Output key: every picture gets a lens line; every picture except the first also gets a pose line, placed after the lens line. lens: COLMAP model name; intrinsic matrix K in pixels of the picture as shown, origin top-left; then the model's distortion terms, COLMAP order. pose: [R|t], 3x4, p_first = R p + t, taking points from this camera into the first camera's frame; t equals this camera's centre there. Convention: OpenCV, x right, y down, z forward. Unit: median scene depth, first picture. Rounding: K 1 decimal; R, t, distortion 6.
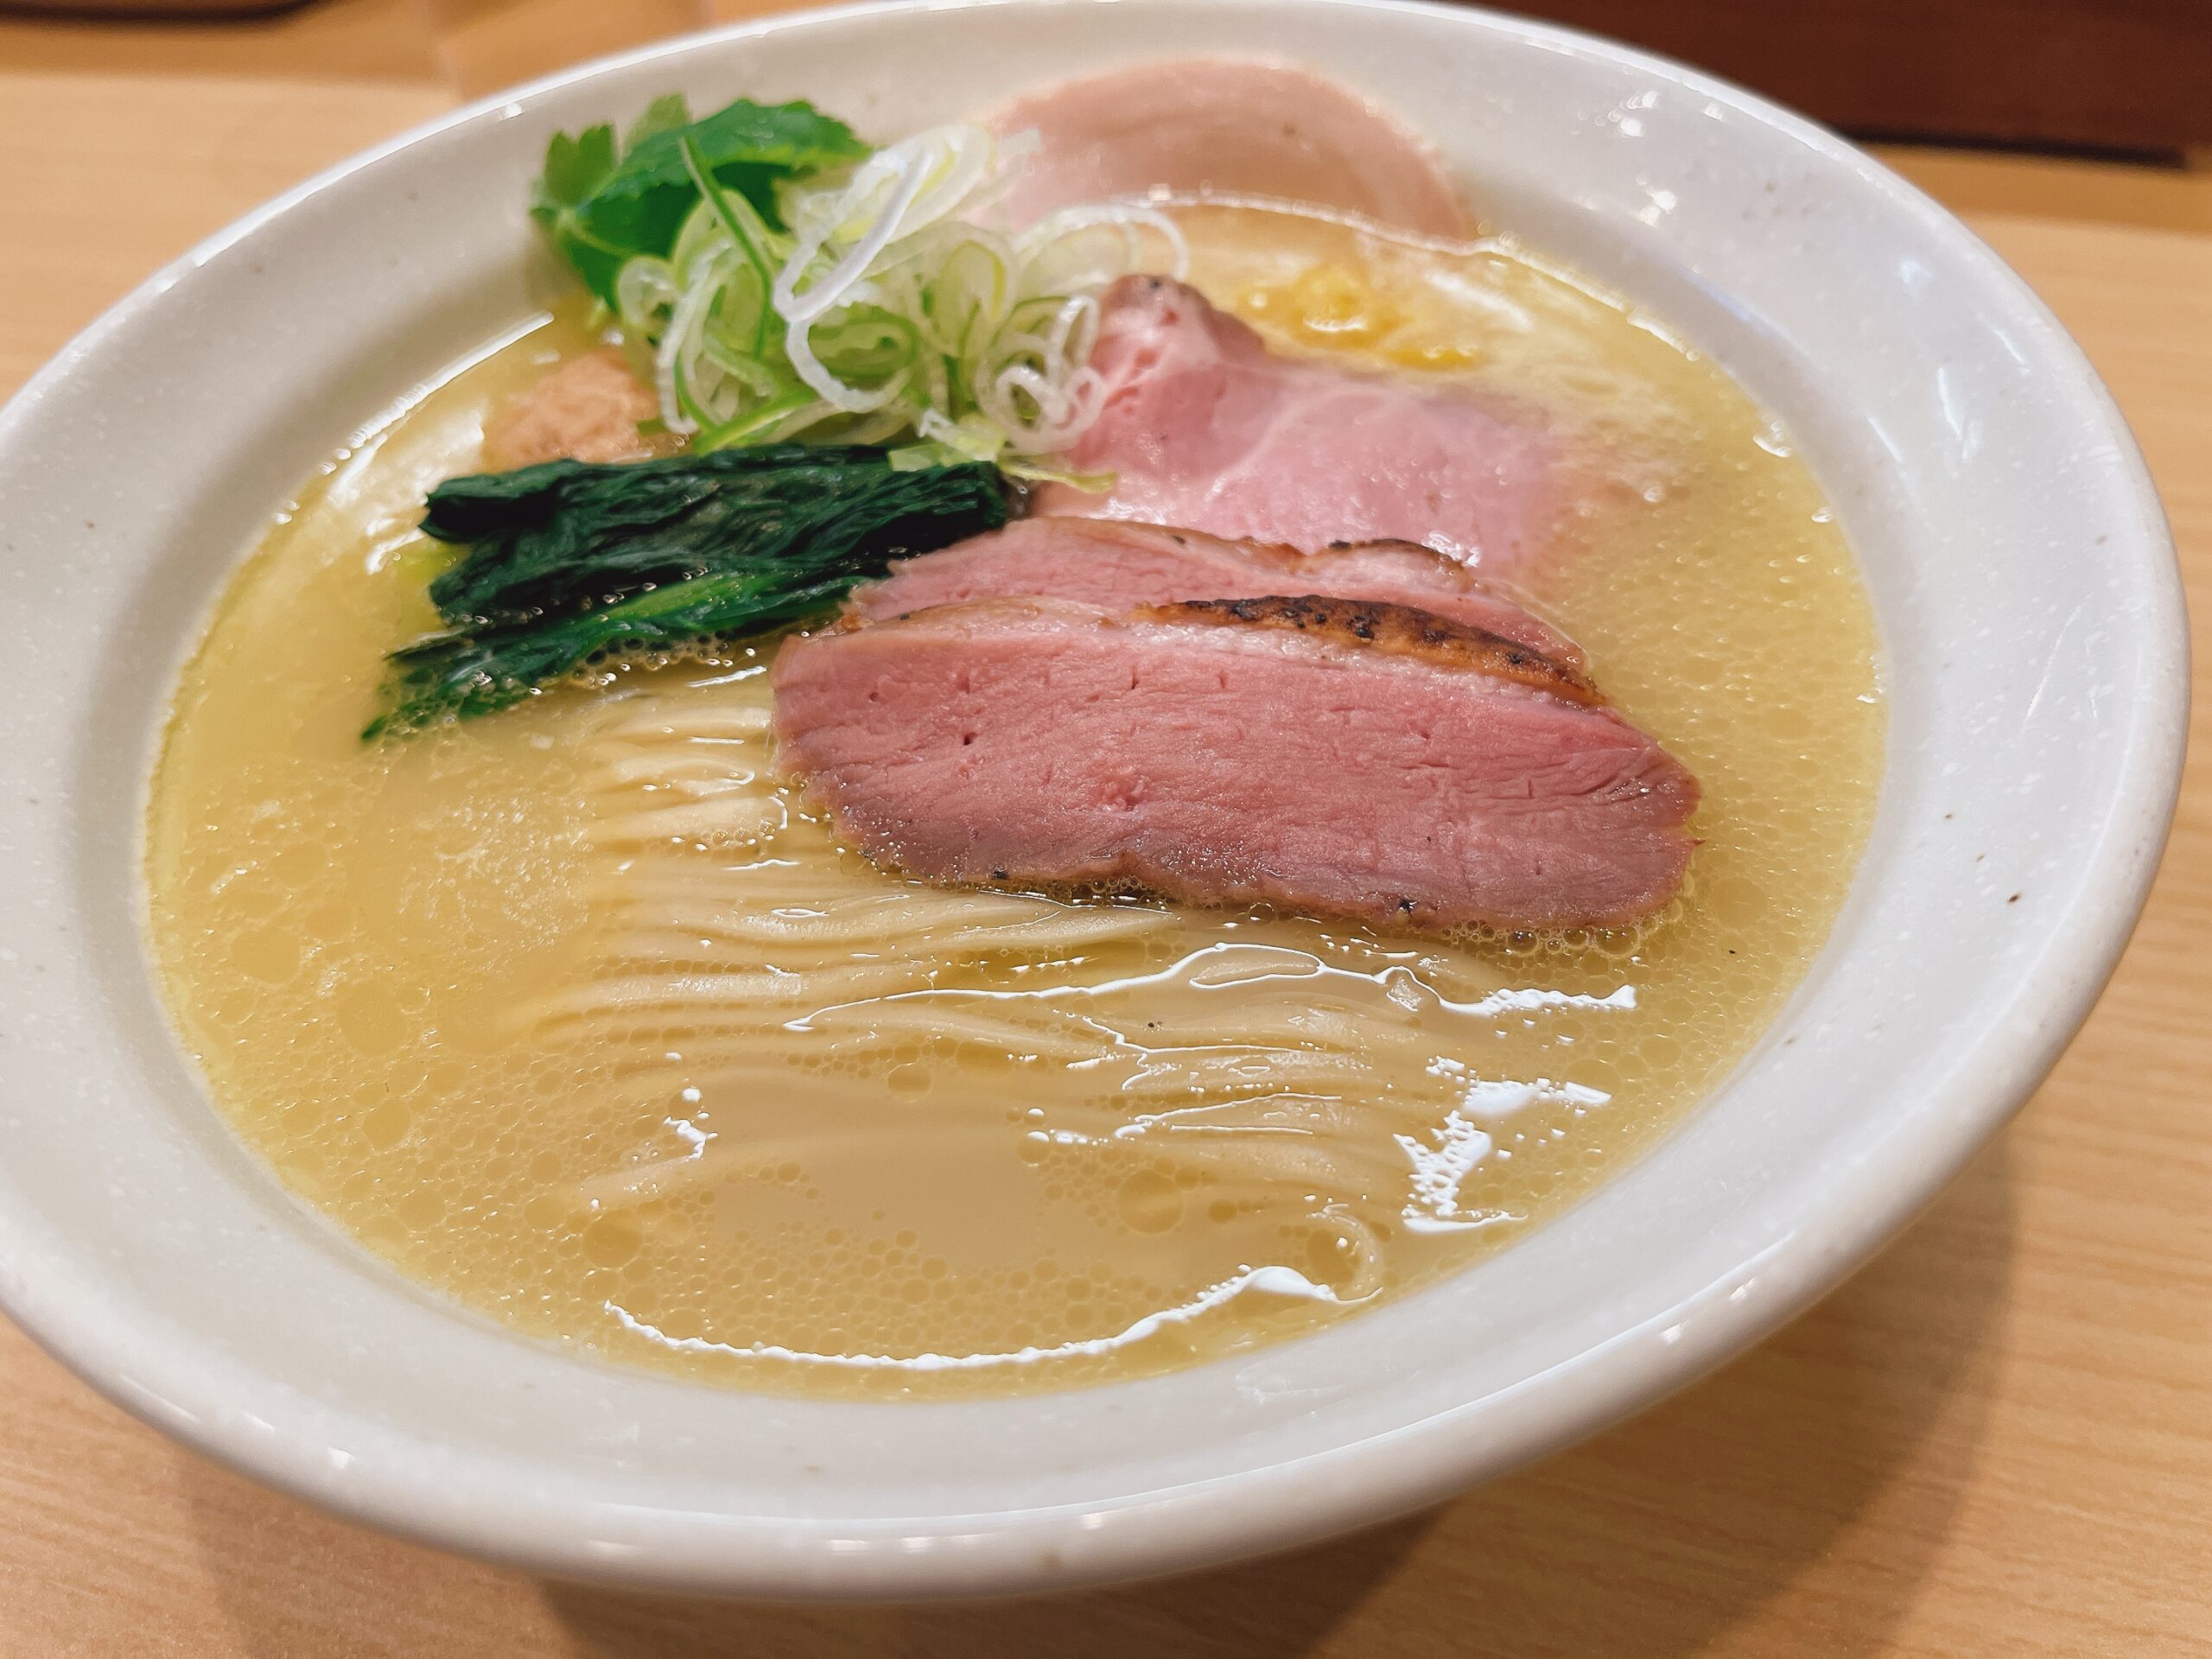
lens RADIAL K [[1776.3, 0, 1106.0], [0, 1776.3, 815.8], [0, 0, 1]] dist [0.039563, -0.101499]
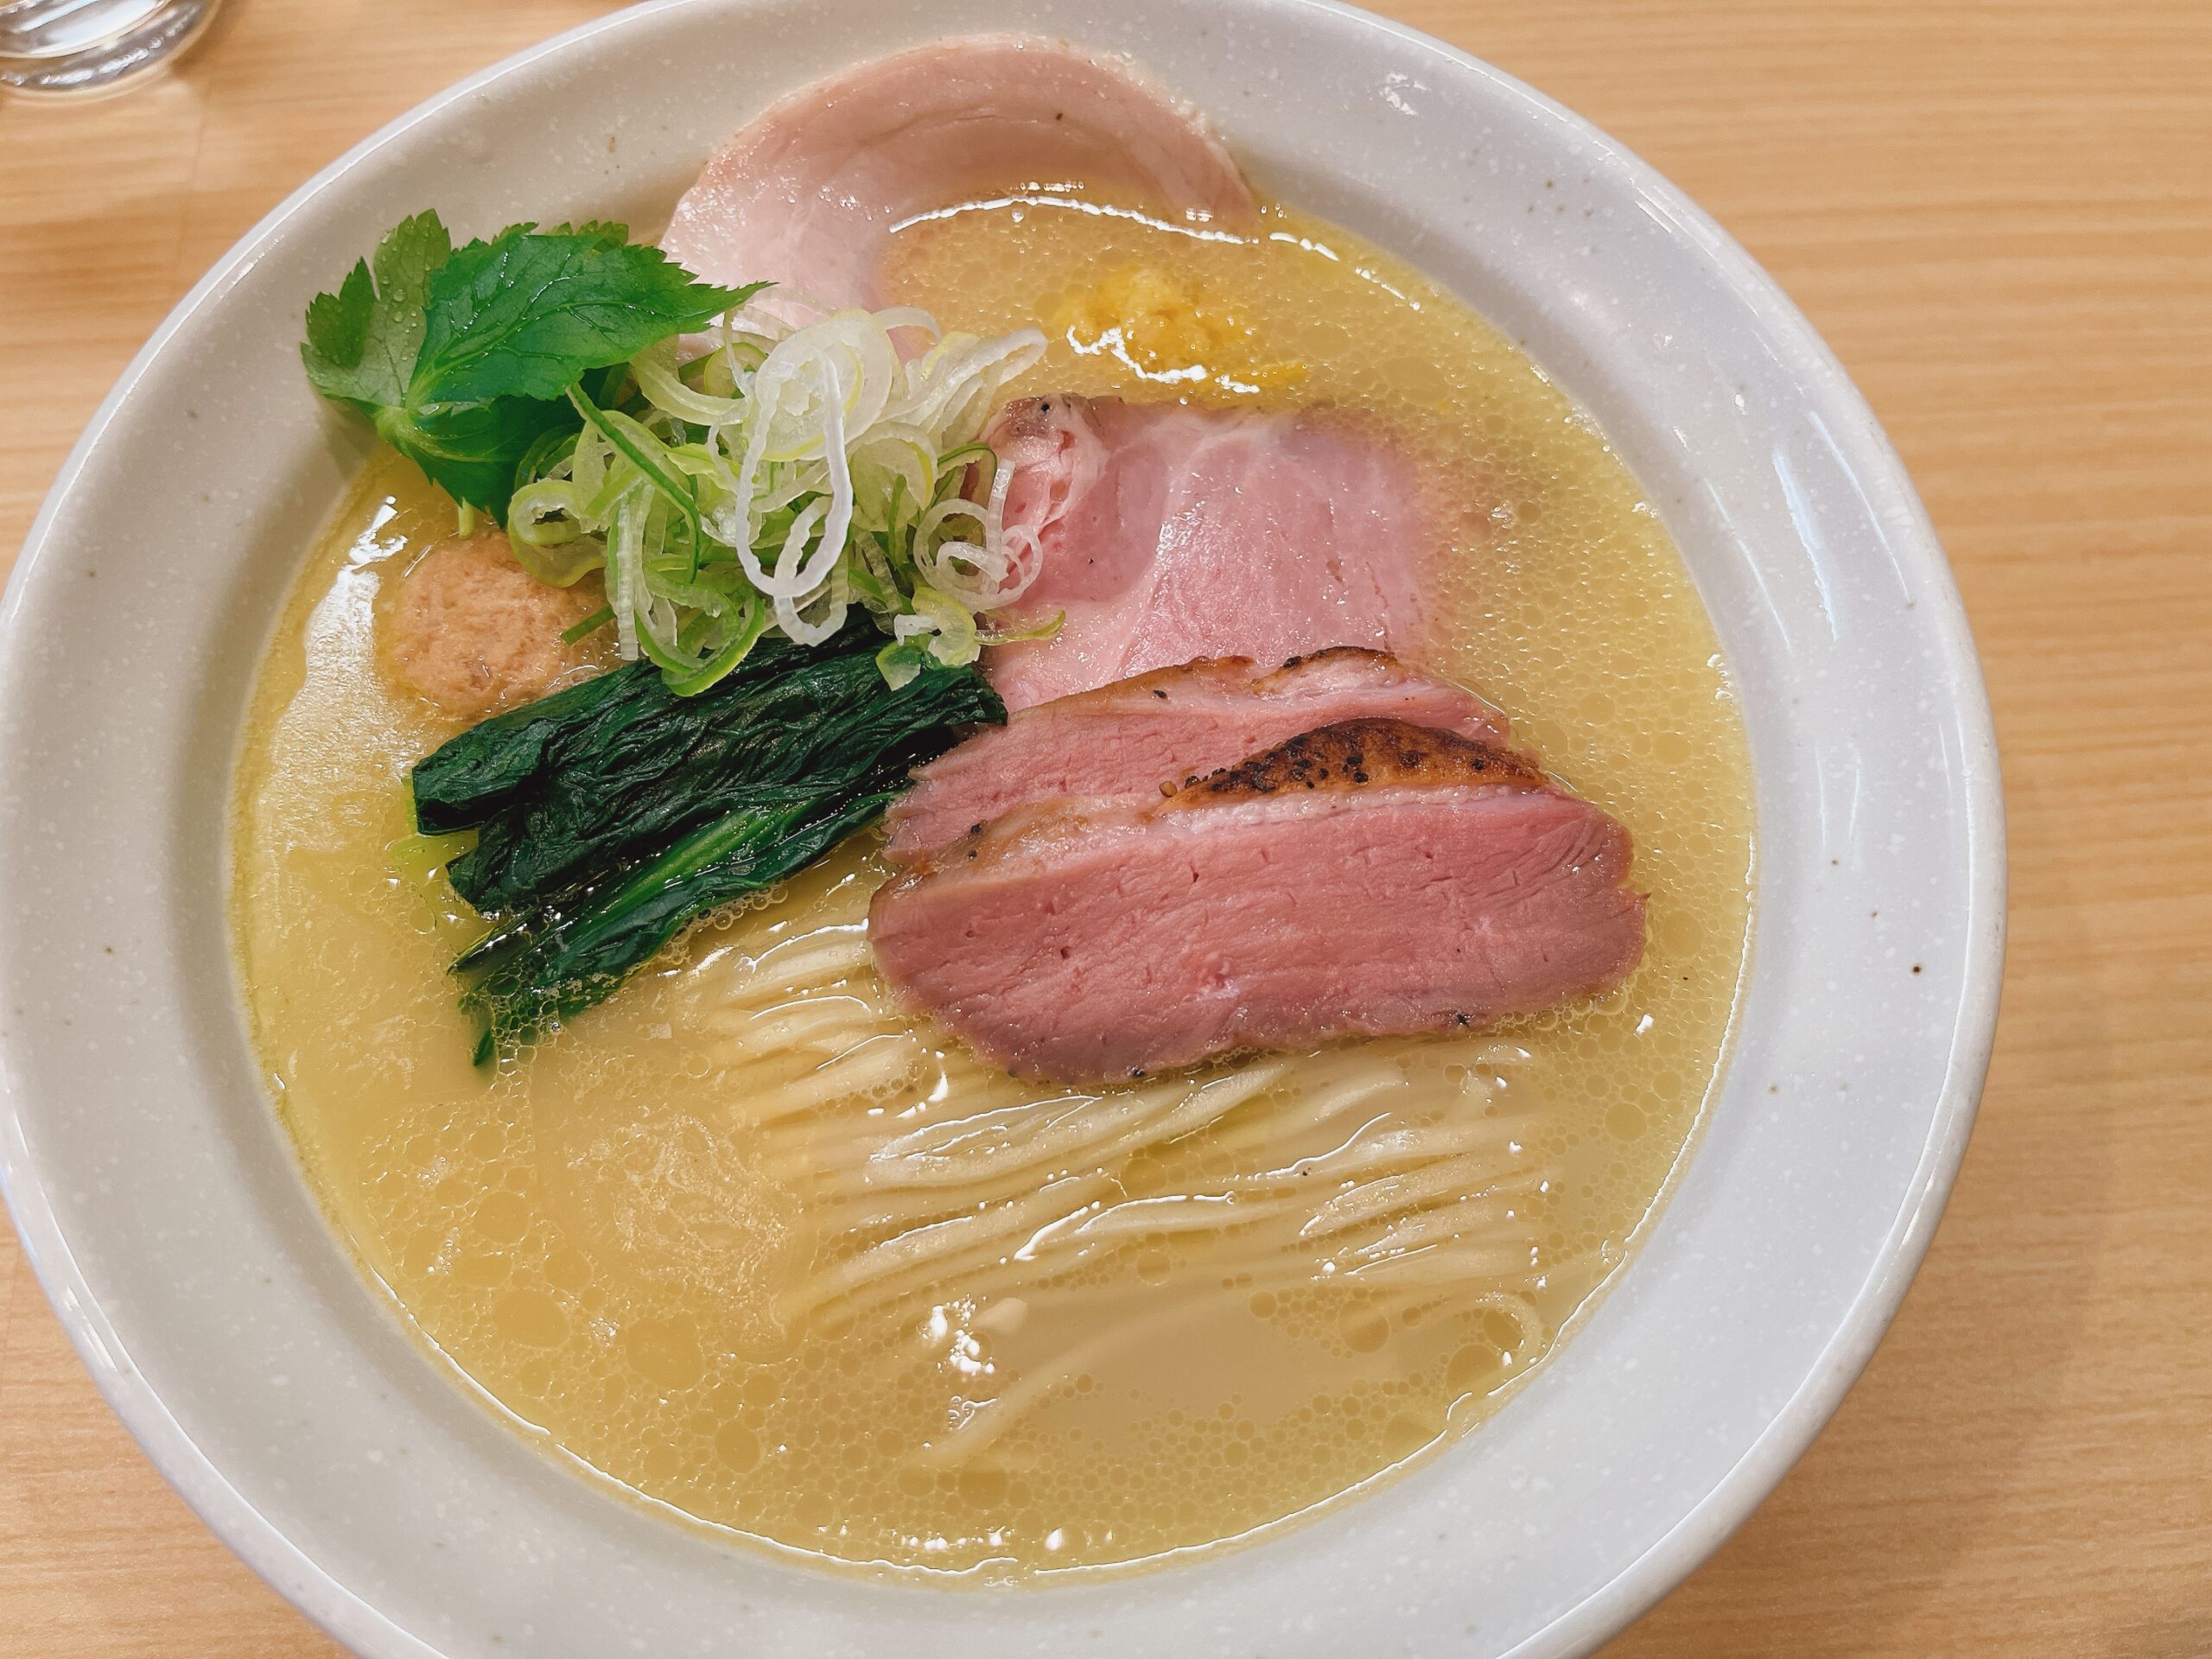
lens RADIAL K [[1776.3, 0, 1104.2], [0, 1776.3, 818.1], [0, 0, 1]] dist [0.039563, -0.101499]
pose [[0.936270, -0.279577, 0.212685, -0.274728], [0.191537, 0.913836, 0.358075, -0.533288], [-0.294469, -0.294518, 0.909146, -0.040686]]
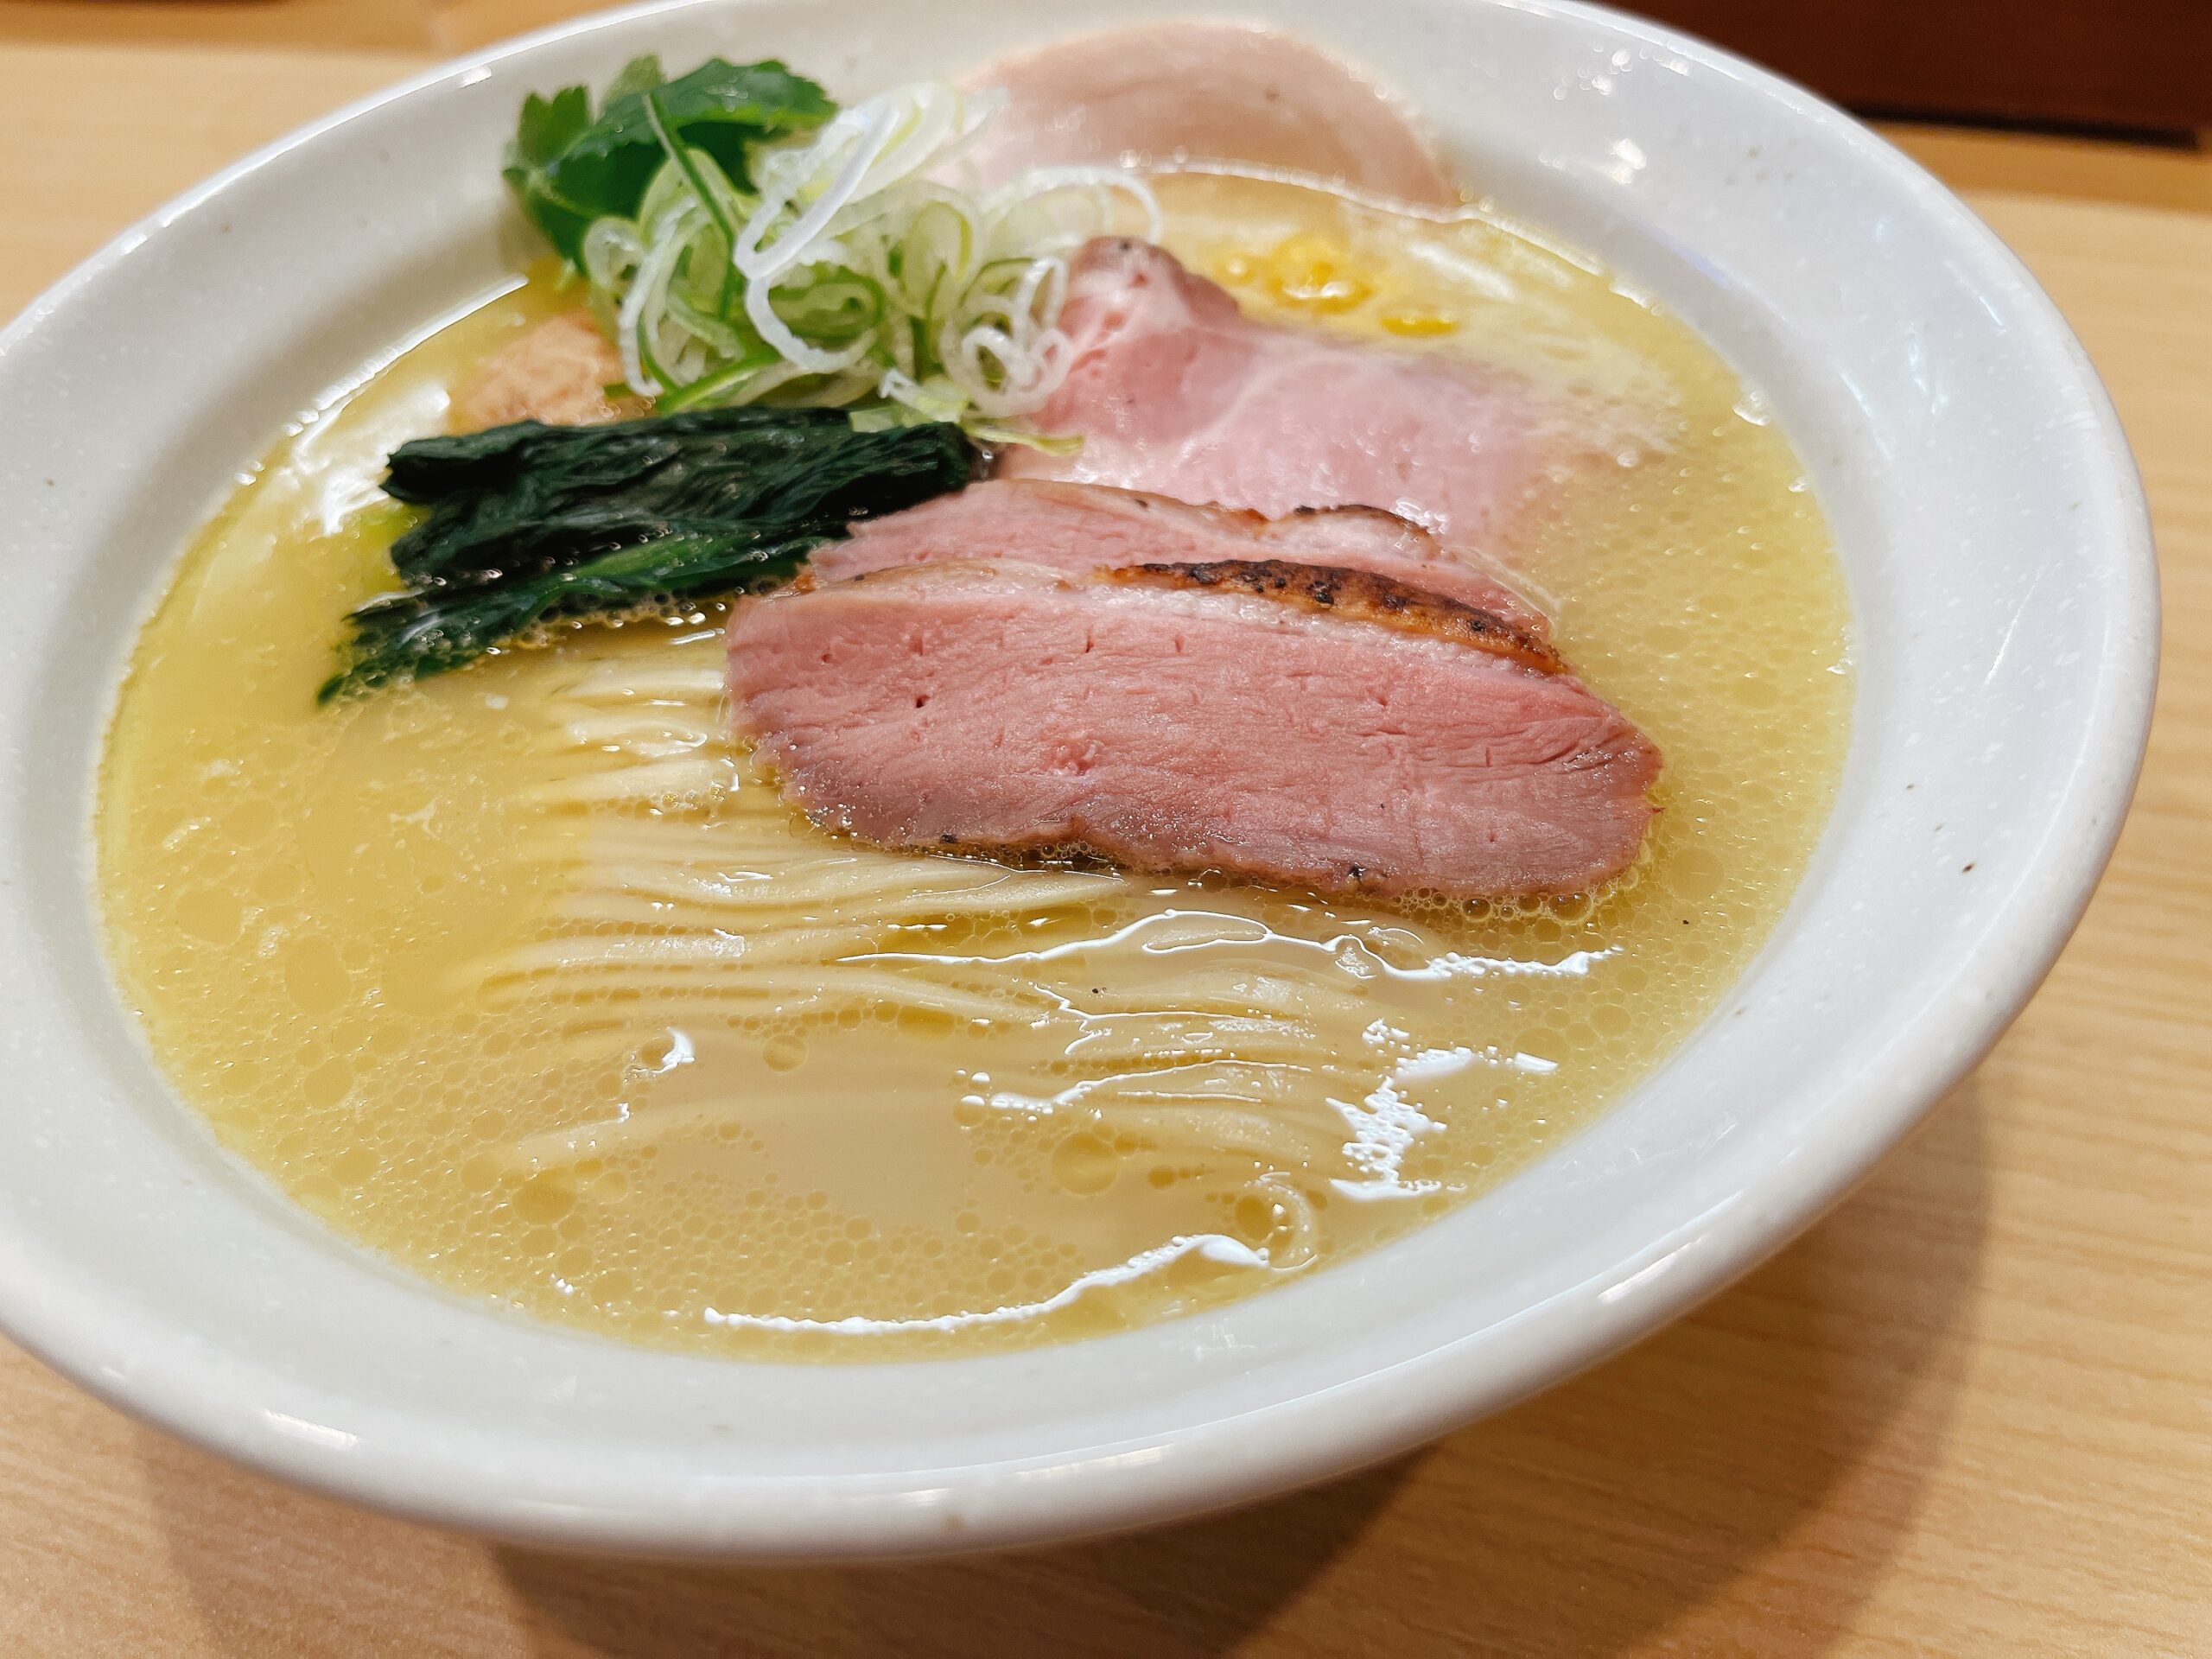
lens RADIAL K [[1776.3, 0, 1103.1], [0, 1776.3, 821.8], [0, 0, 1]] dist [0.039563, -0.101499]
pose [[0.999879, 0.010224, -0.011761, 0.035834], [-0.010122, 0.999911, 0.008723, 0.013570], [0.011849, -0.008603, 0.999893, 0.013225]]
